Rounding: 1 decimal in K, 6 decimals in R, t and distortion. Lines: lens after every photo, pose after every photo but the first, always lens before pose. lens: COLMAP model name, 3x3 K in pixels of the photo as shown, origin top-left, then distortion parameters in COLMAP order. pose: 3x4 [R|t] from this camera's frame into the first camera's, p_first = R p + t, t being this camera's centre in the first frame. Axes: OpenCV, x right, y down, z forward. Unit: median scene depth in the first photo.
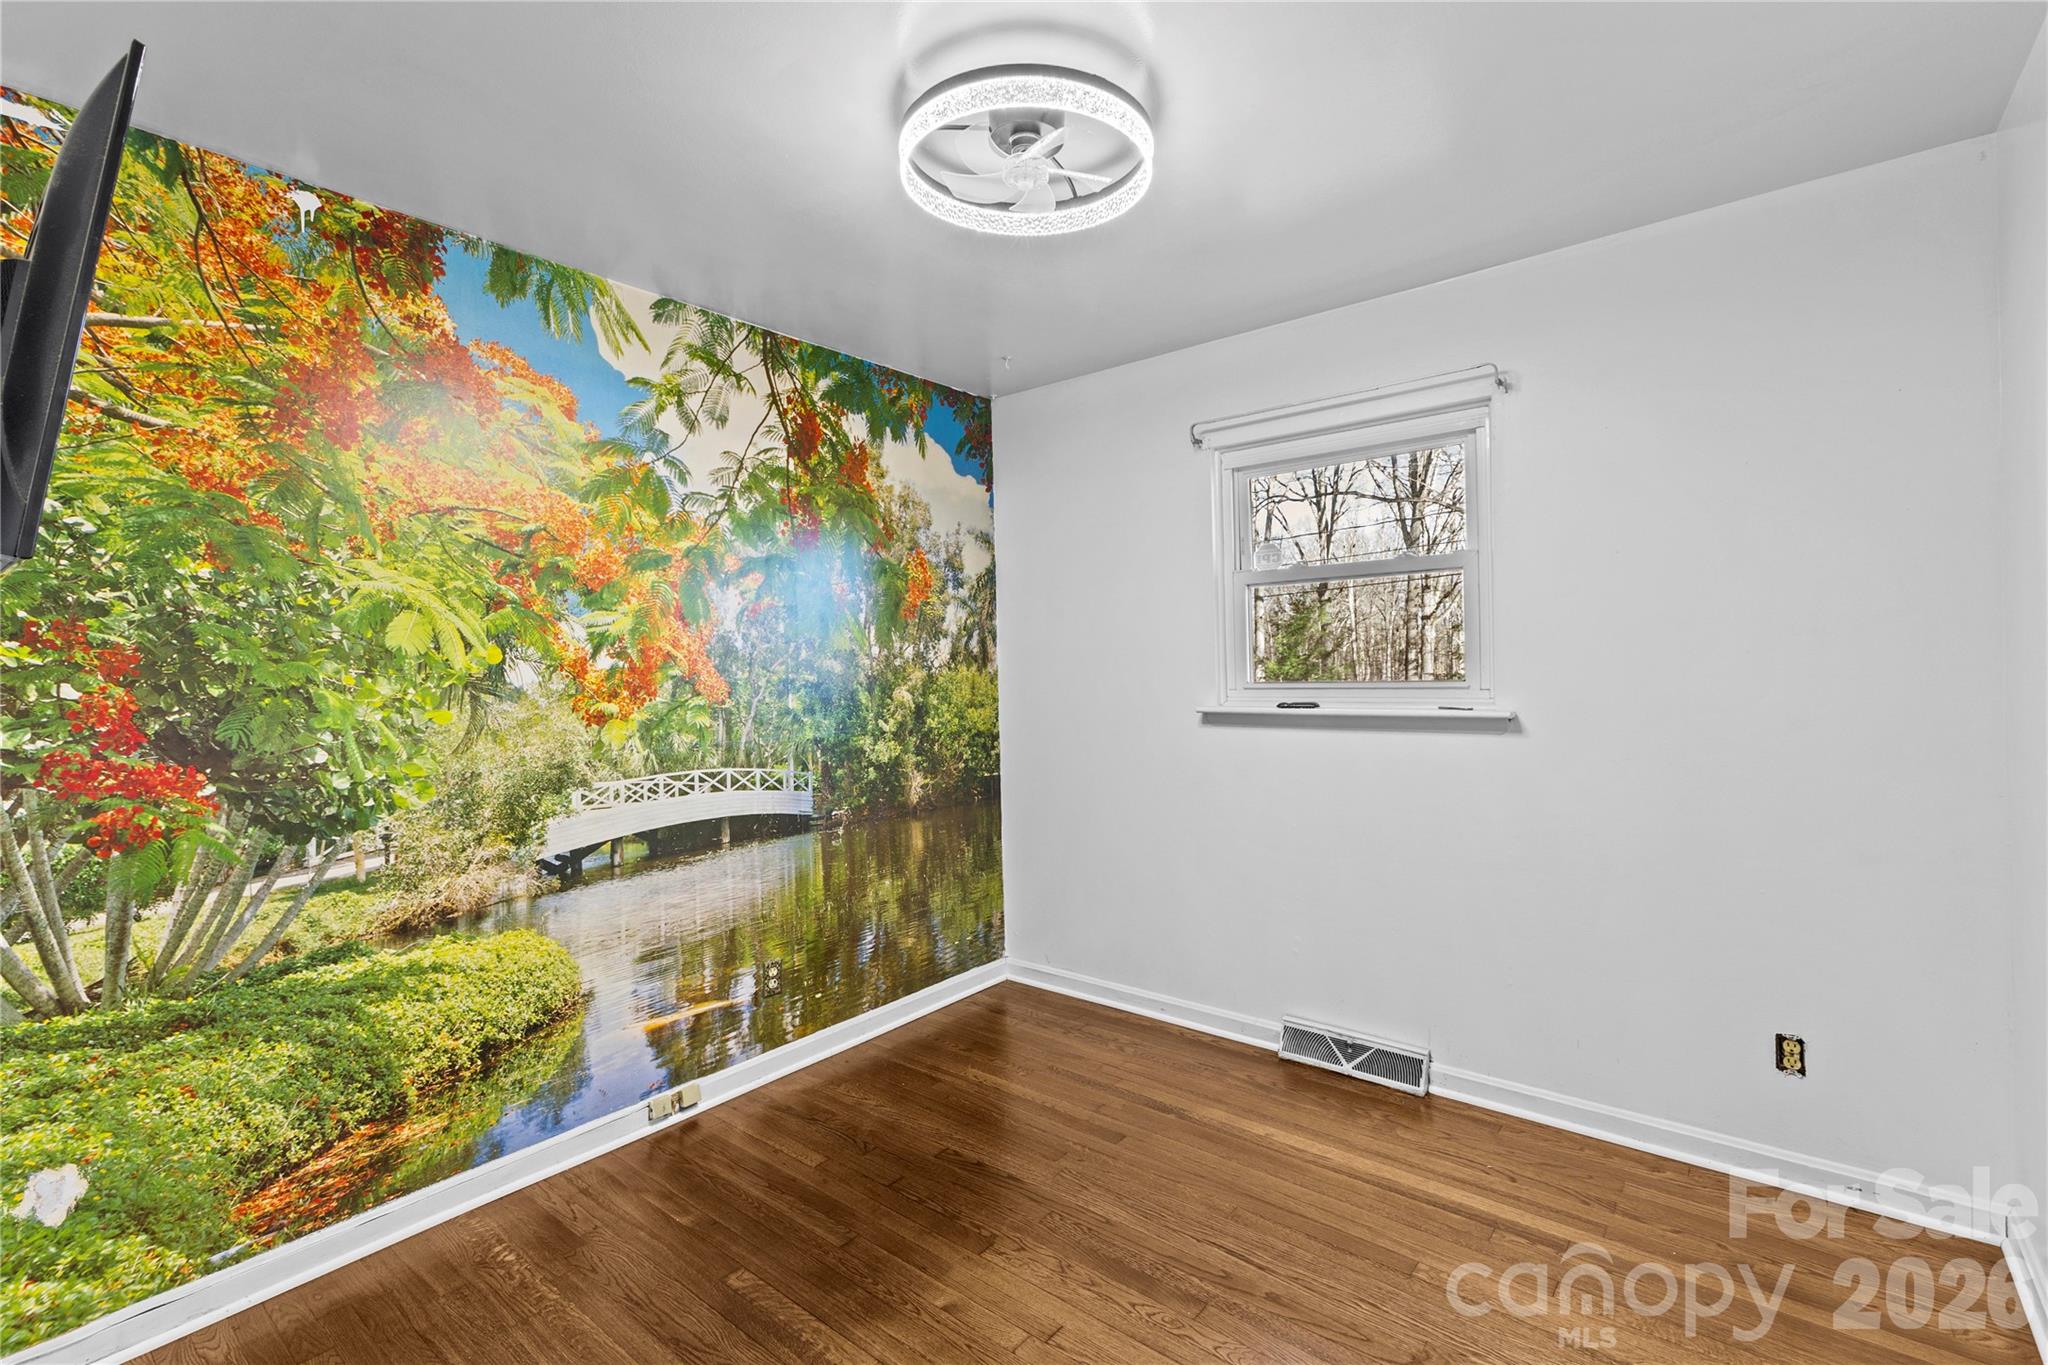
lens RADIAL K [[881.5, 0, 1018.4], [0, 881.5, 676.8], [0, 0, 1]] dist [0.007595, -0.001024]
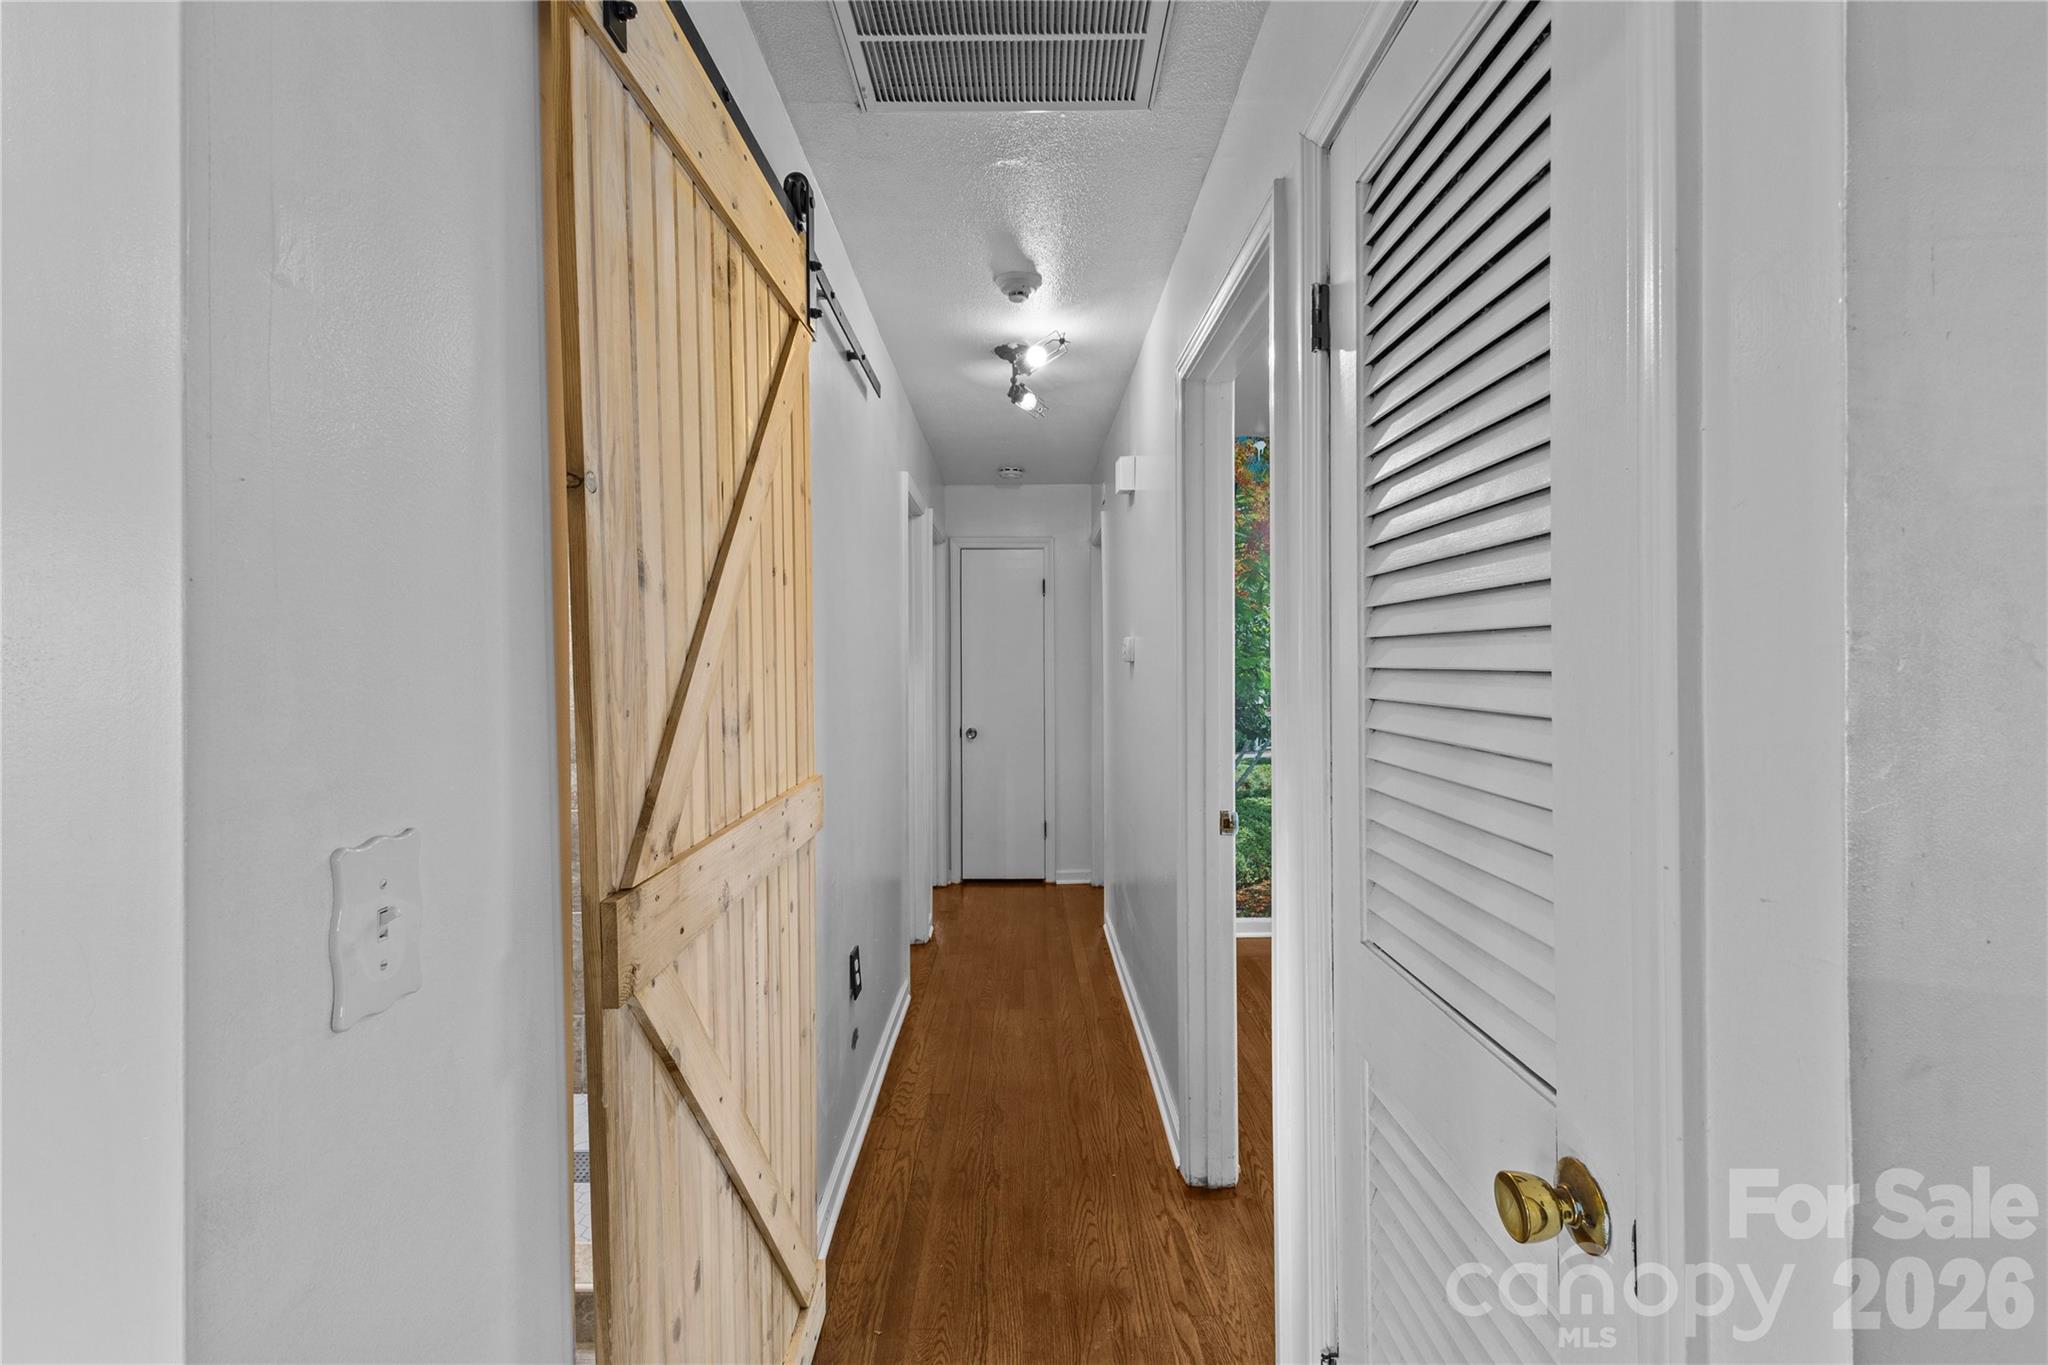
lens RADIAL K [[881.5, 0, 1021.5], [0, 881.5, 677.3], [0, 0, 1]] dist [0.007595, -0.001024]
pose [[0.641004, 0.024857, -0.767135, 0.499582], [-0.012513, 0.999681, 0.021937, -0.007820], [0.767435, -0.004463, 0.641111, -0.845950]]
